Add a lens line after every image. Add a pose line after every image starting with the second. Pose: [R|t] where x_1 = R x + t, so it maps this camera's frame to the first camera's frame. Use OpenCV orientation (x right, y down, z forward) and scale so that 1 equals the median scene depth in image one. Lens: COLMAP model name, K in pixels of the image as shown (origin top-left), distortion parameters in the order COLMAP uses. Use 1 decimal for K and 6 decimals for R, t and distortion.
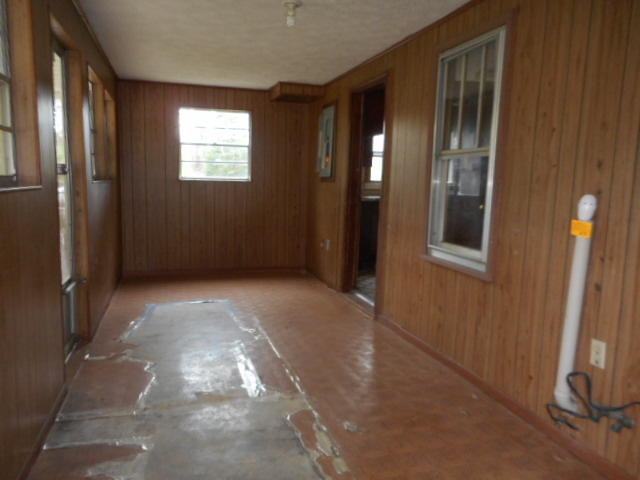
lens RADIAL K [[480.6, 0, 320.0], [0, 480.6, 240.0], [0, 0, 1]] dist [-0.054141, 0.000065]
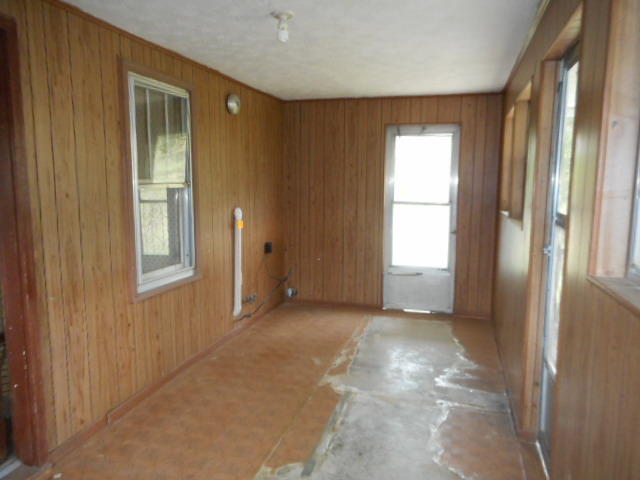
lens RADIAL K [[480.6, 0, 320.0], [0, 480.6, 240.0], [0, 0, 1]] dist [-0.054141, 0.000065]
pose [[-0.831357, -0.093180, 0.547872, -0.731729], [0.051016, 0.968885, 0.242197, -0.363593], [-0.553393, 0.229303, -0.800735, 2.031987]]
